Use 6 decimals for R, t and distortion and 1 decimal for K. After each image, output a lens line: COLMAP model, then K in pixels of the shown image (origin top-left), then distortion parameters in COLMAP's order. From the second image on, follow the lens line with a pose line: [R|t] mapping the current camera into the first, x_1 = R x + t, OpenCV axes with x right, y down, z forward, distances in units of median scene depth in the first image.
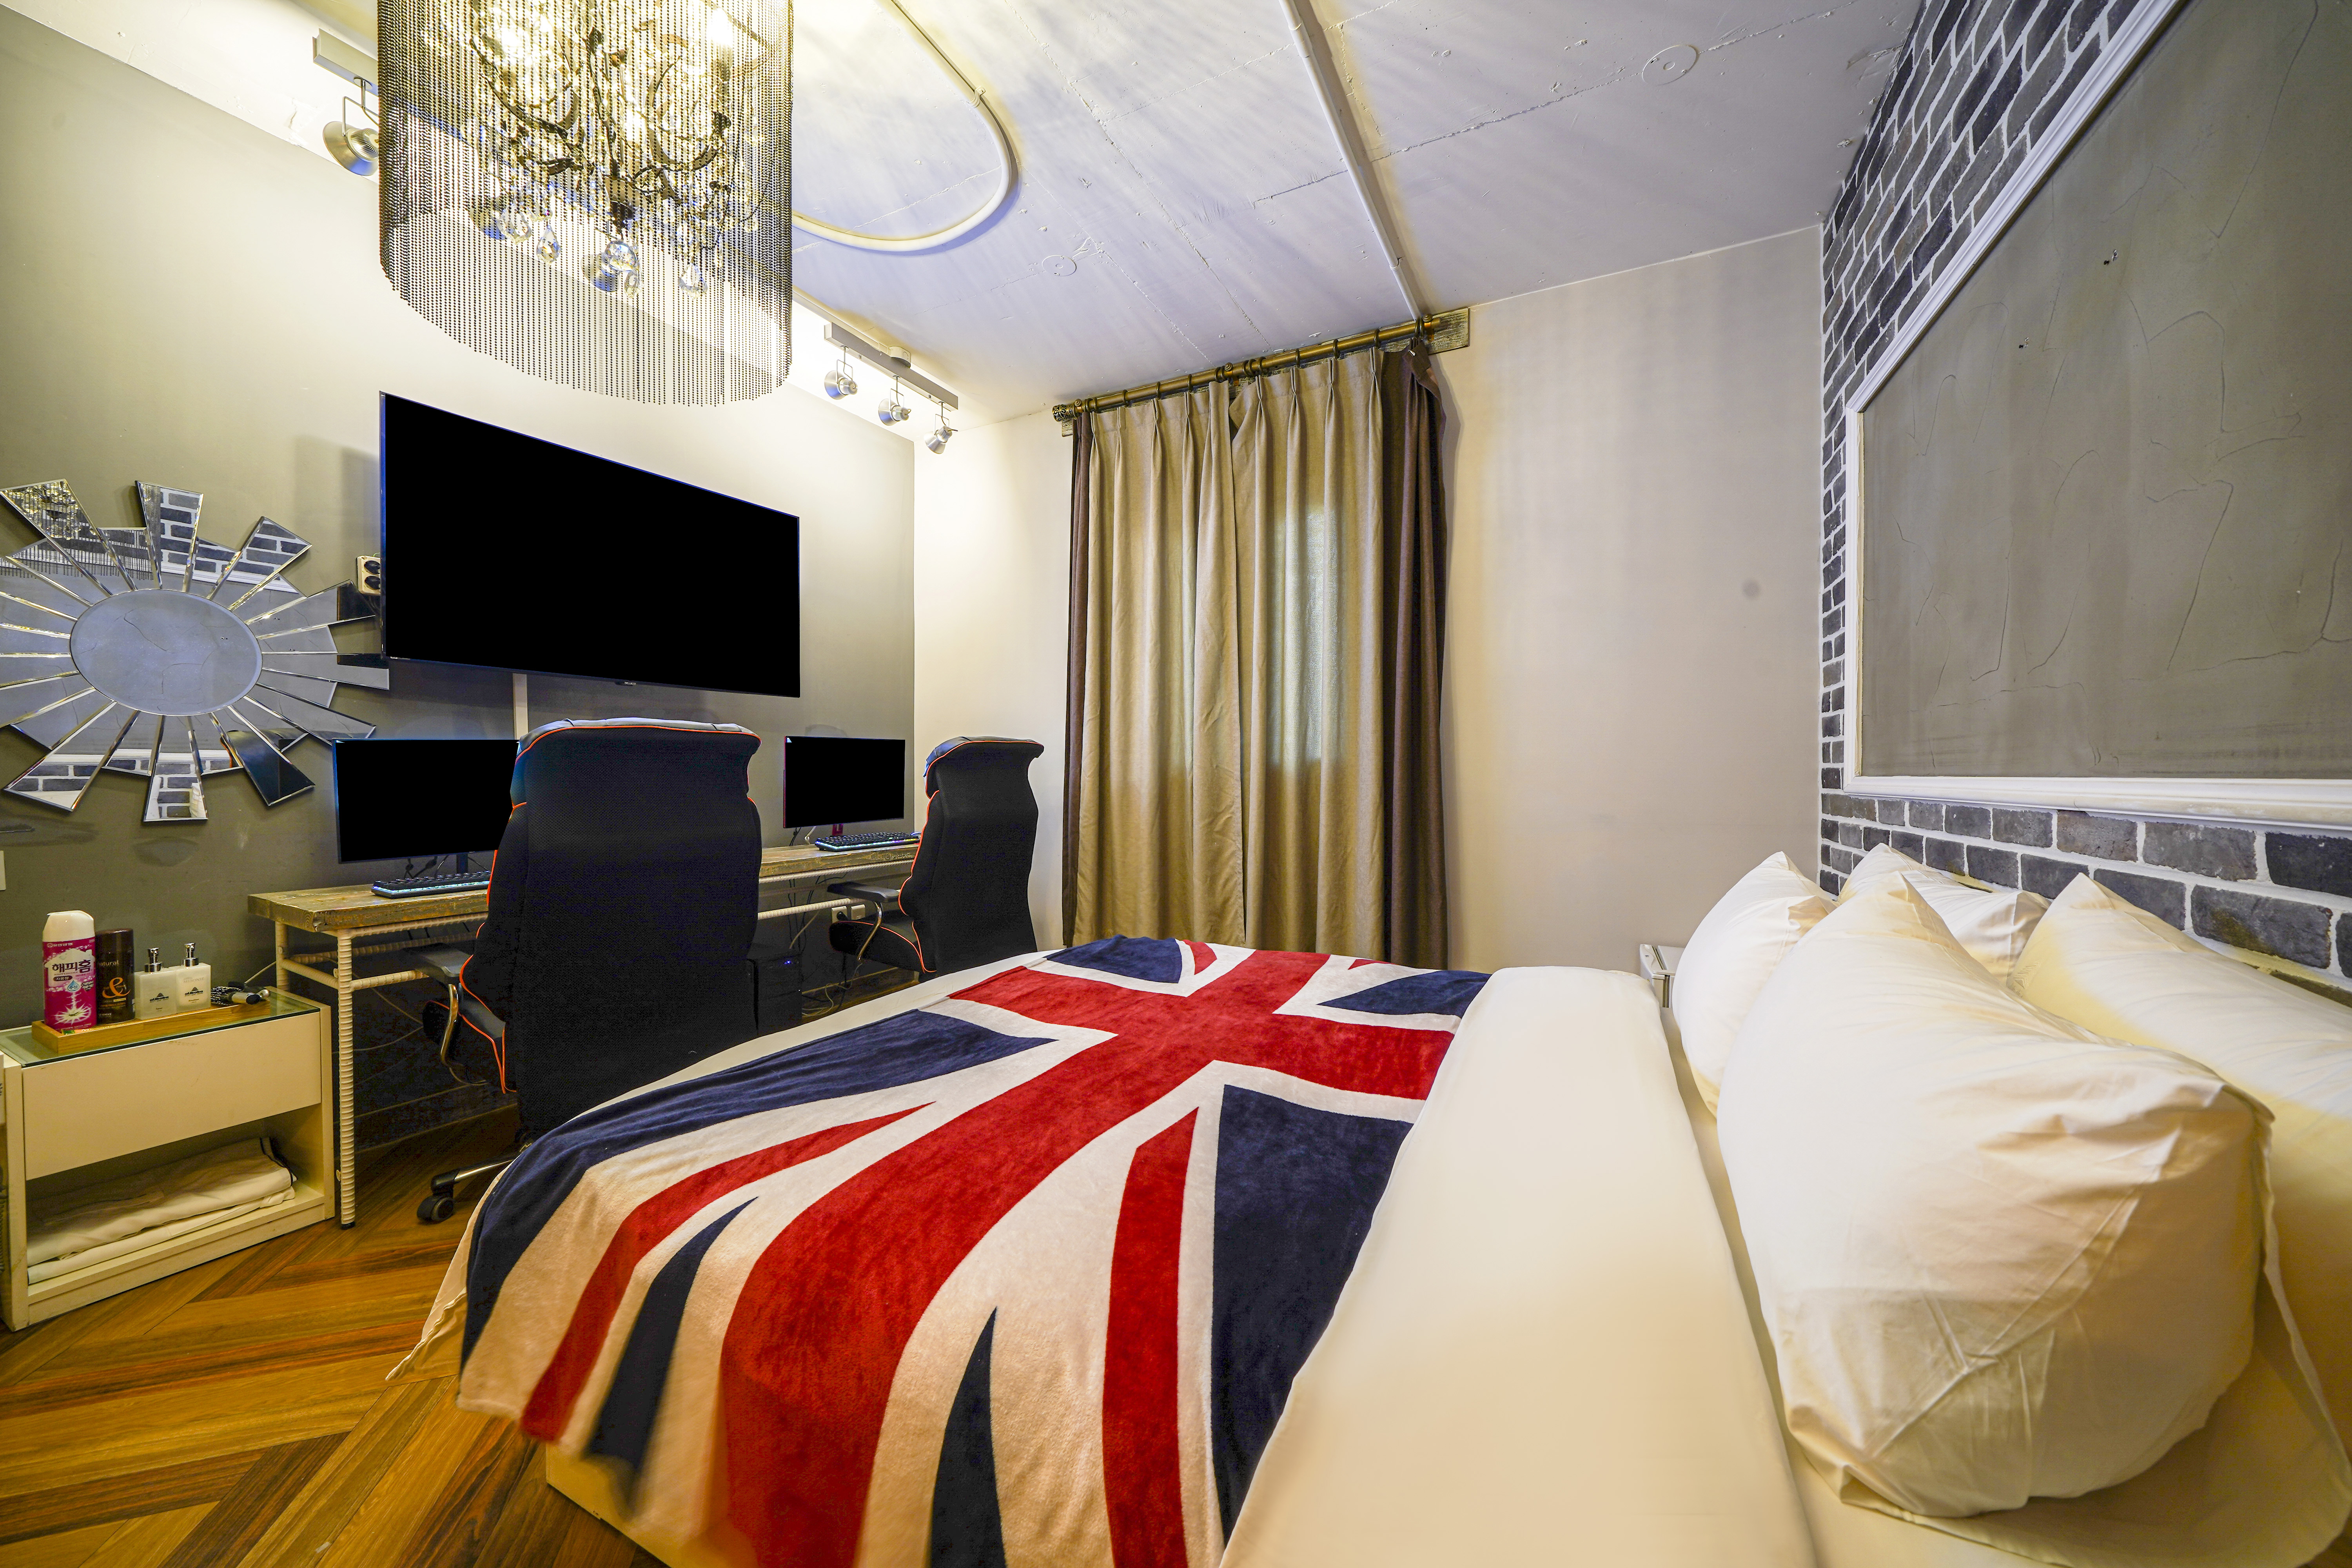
lens RADIAL K [[808.6, 0, 1176.0], [0, 808.6, 784.0], [0, 0, 1]] dist [0.005896, 0.000016]
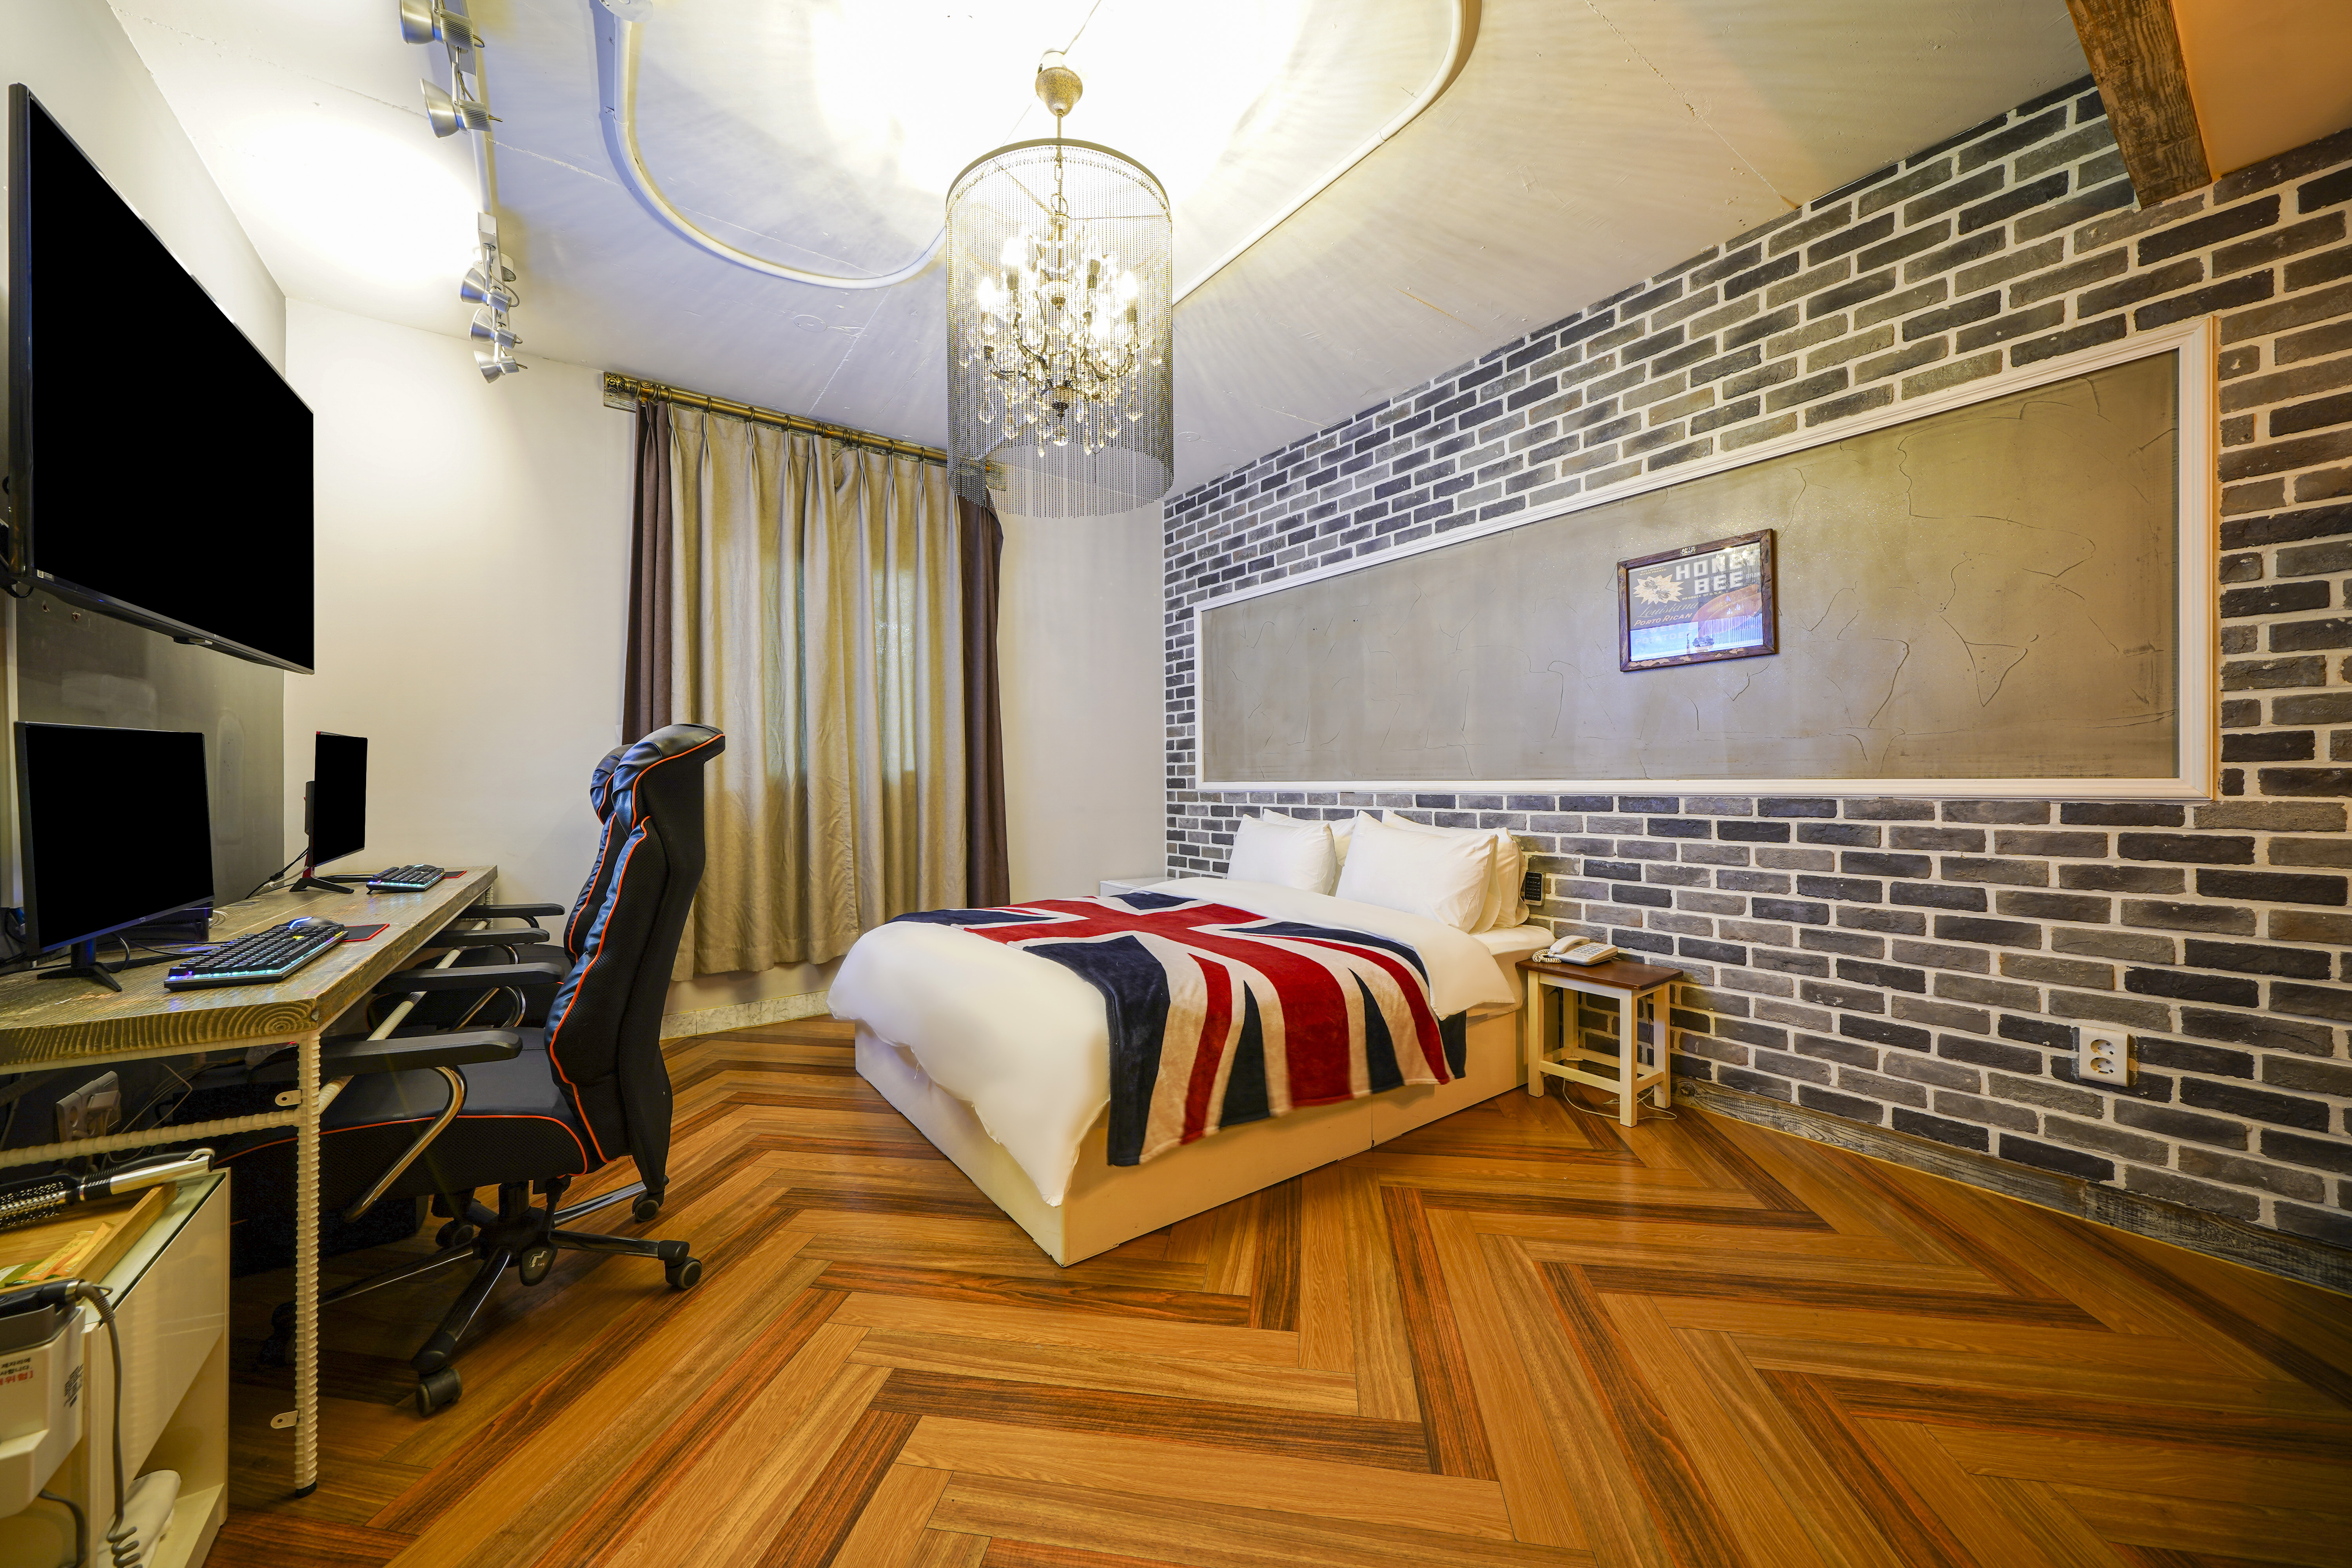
lens RADIAL K [[837.4, 0, 1176.0], [0, 837.4, 784.0], [0, 0, 1]] dist [-0.013224, 0.000030]
pose [[0.459121, -0.008969, 0.888328, -0.831790], [0.019845, 0.999803, -0.000162, -0.004341], [-0.888152, 0.017704, 0.459209, 0.045810]]
